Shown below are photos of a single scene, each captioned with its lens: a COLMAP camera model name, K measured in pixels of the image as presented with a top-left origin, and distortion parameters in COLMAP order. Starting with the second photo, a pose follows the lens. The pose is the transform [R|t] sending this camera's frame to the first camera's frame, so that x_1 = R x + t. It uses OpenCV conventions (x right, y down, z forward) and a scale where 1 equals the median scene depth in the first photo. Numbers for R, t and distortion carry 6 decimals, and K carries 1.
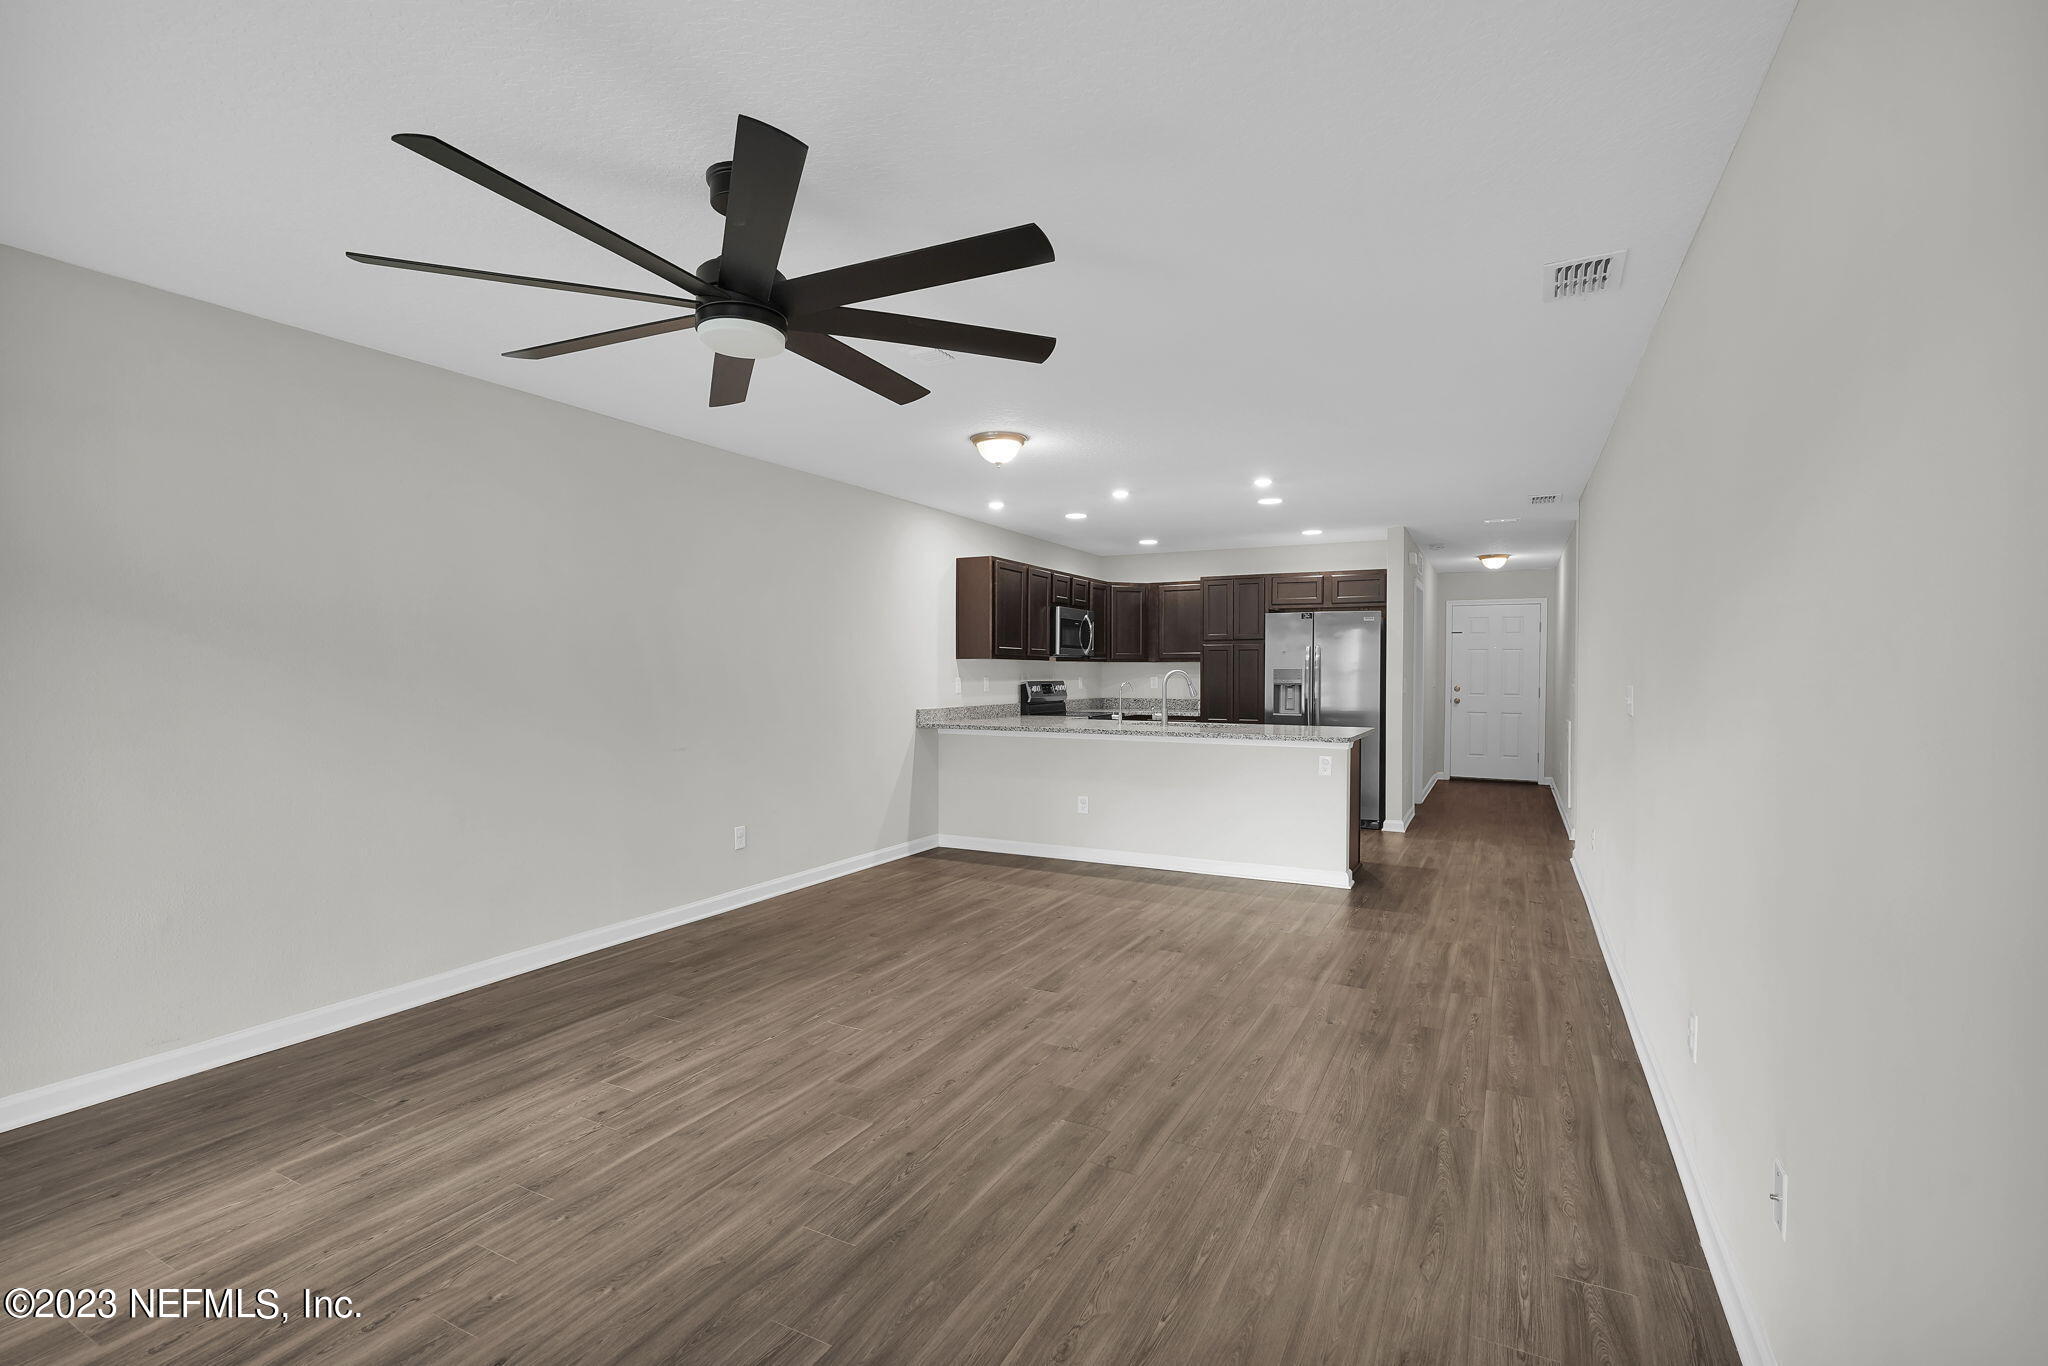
lens RADIAL K [[960.4, 0, 1011.4], [0, 960.4, 681.7], [0, 0, 1]] dist [-0.001783, 0.000067]
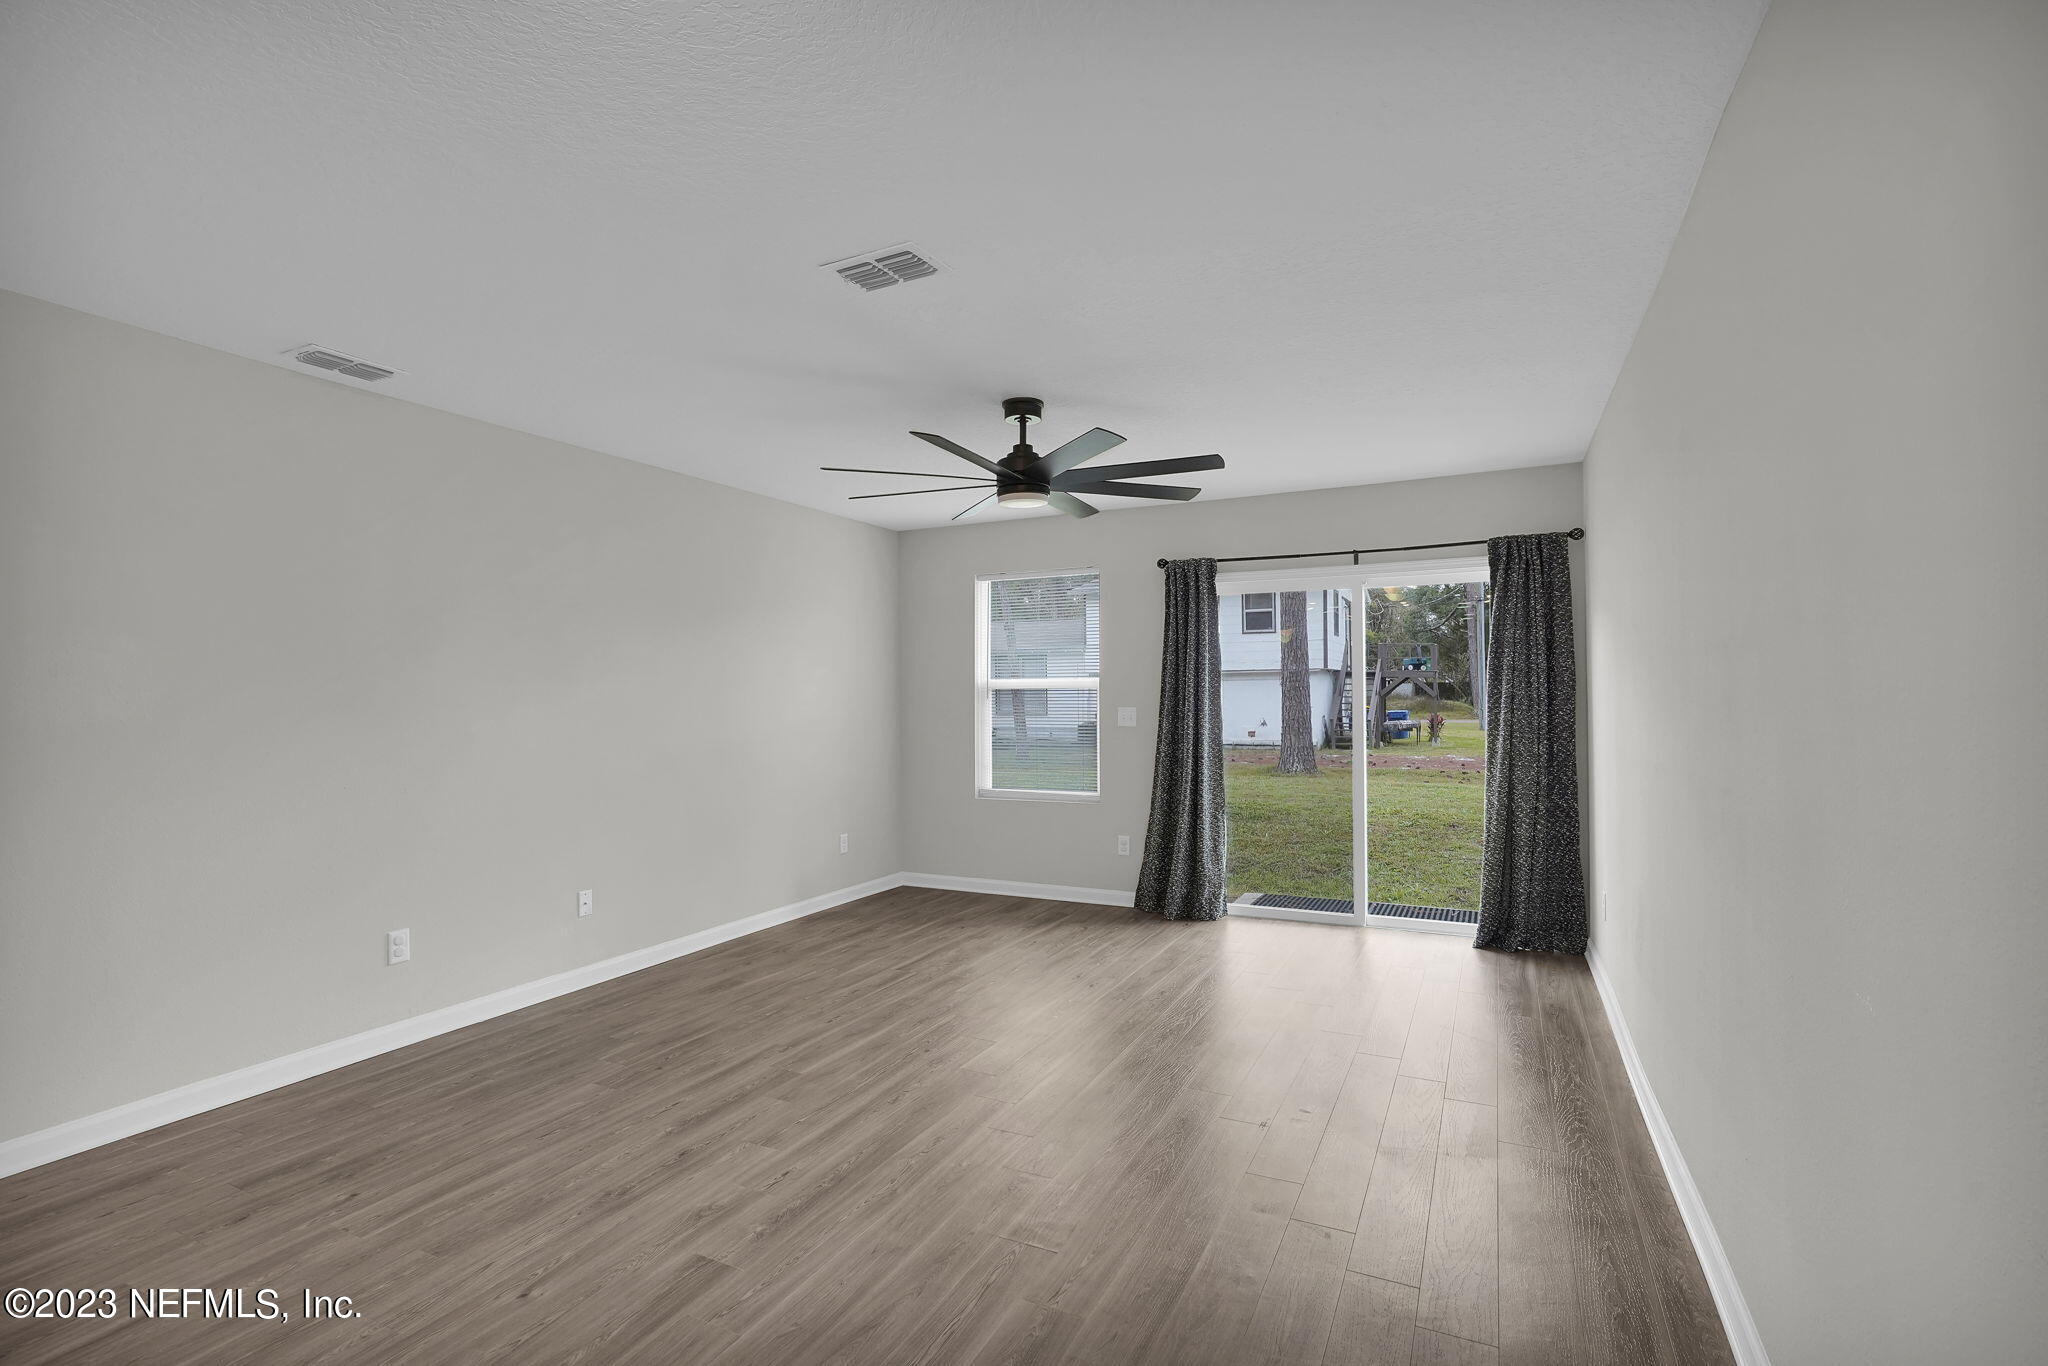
lens RADIAL K [[960.4, 0, 1011.4], [0, 960.4, 681.7], [0, 0, 1]] dist [-0.001783, 0.000067]
pose [[-0.999773, 0.003115, -0.021055, -0.065046], [0.003210, 0.999985, -0.004504, -0.010092], [0.021040, -0.004571, -0.999768, 0.777688]]
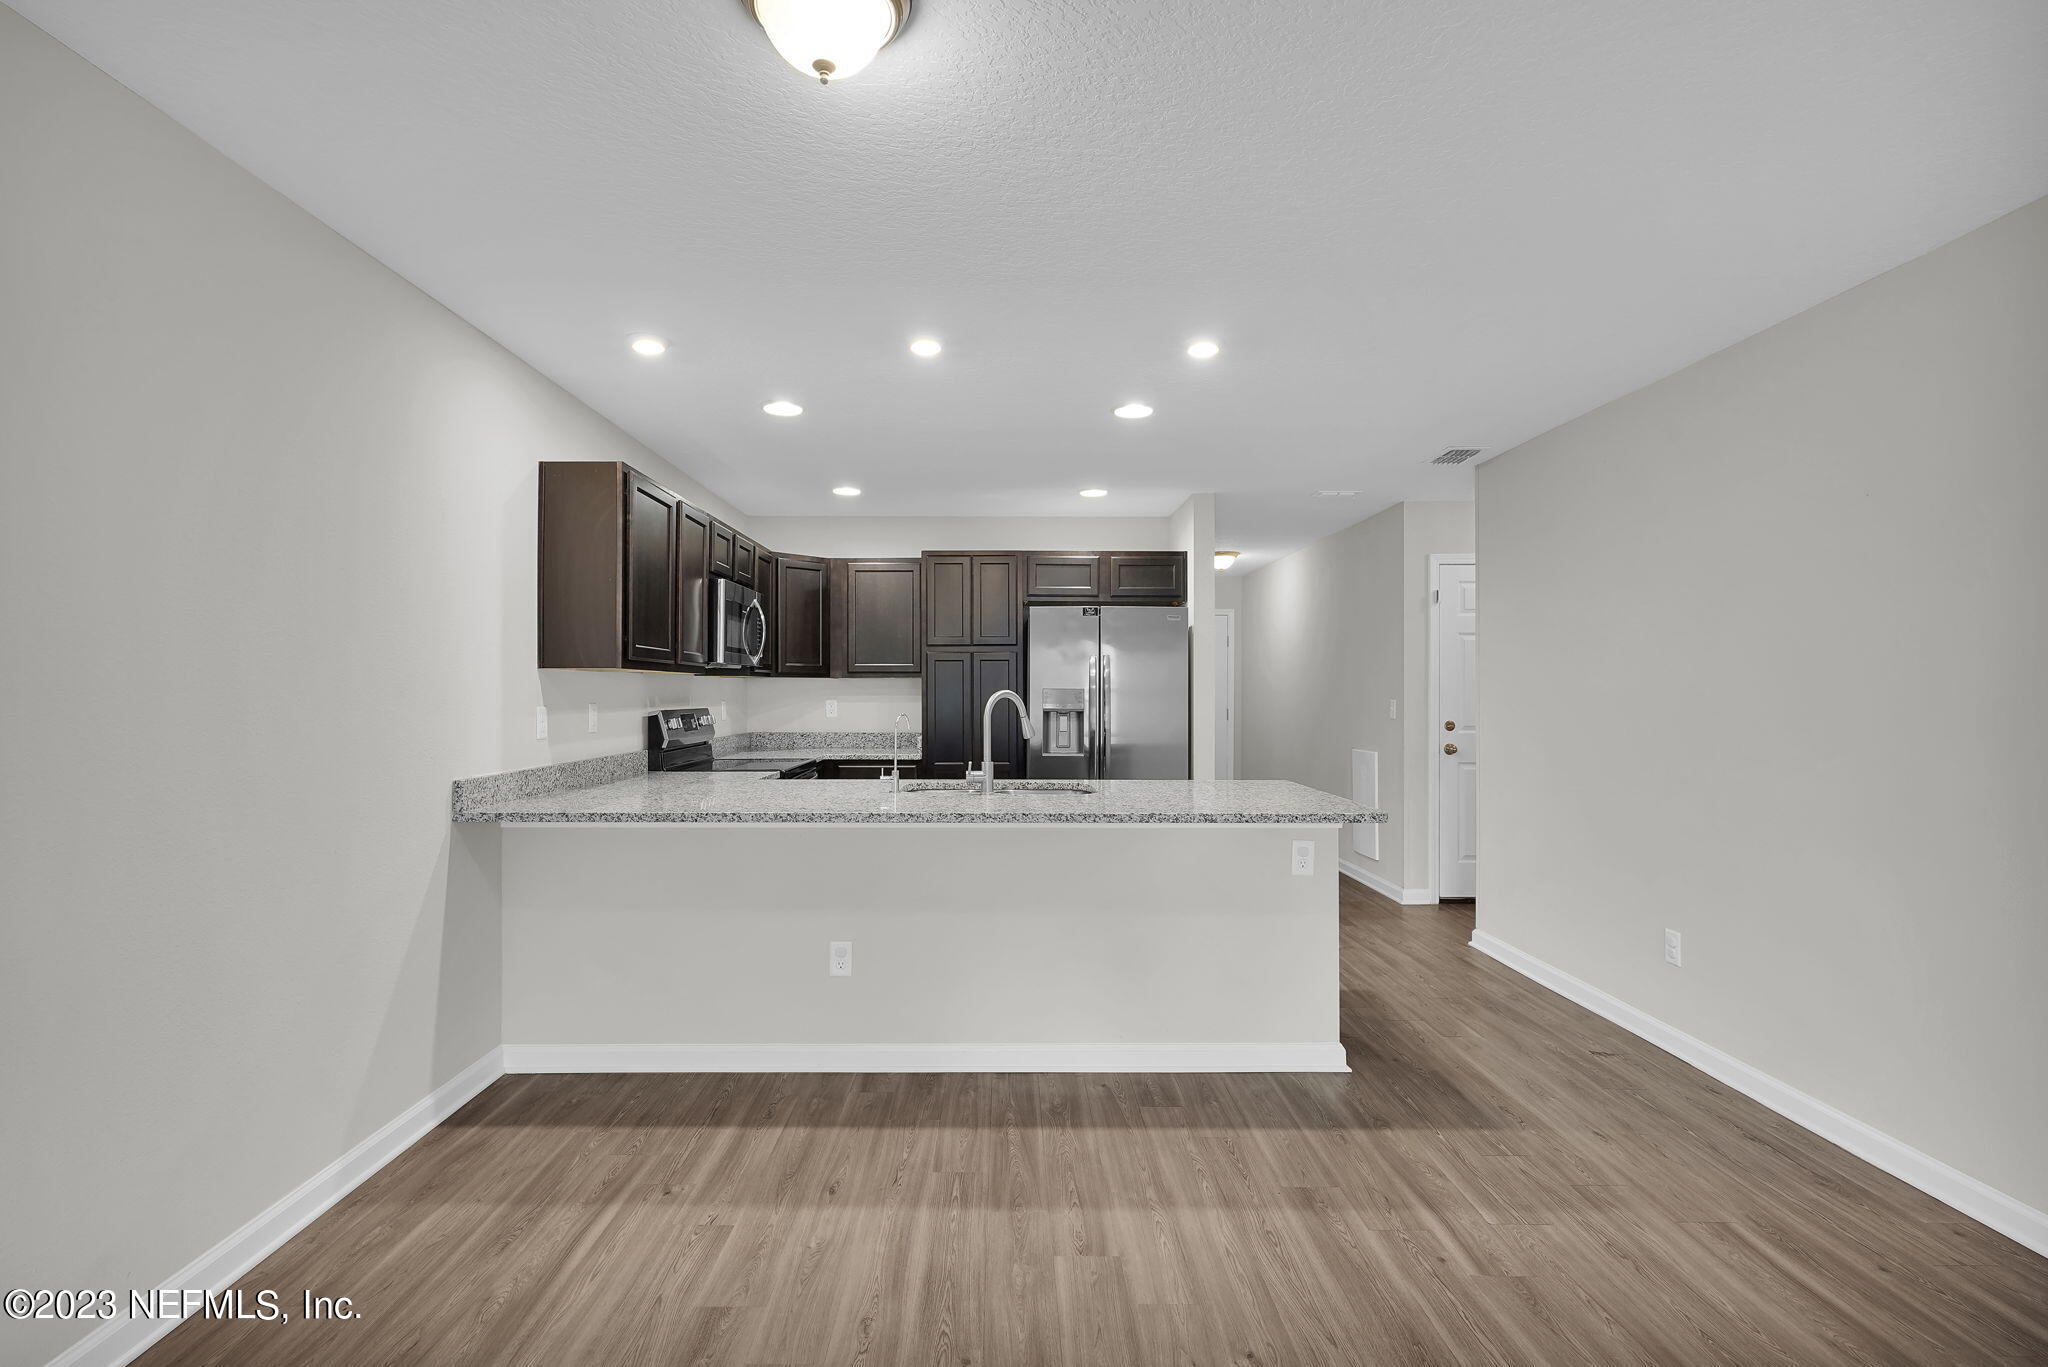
lens RADIAL K [[960.4, 0, 1011.4], [0, 960.4, 682.2], [0, 0, 1]] dist [-0.001783, 0.000067]
pose [[0.880413, 0.002434, 0.474201, -0.070148], [0.006307, 0.999838, -0.016842, -0.006336], [-0.474166, 0.017819, 0.880255, 0.417420]]
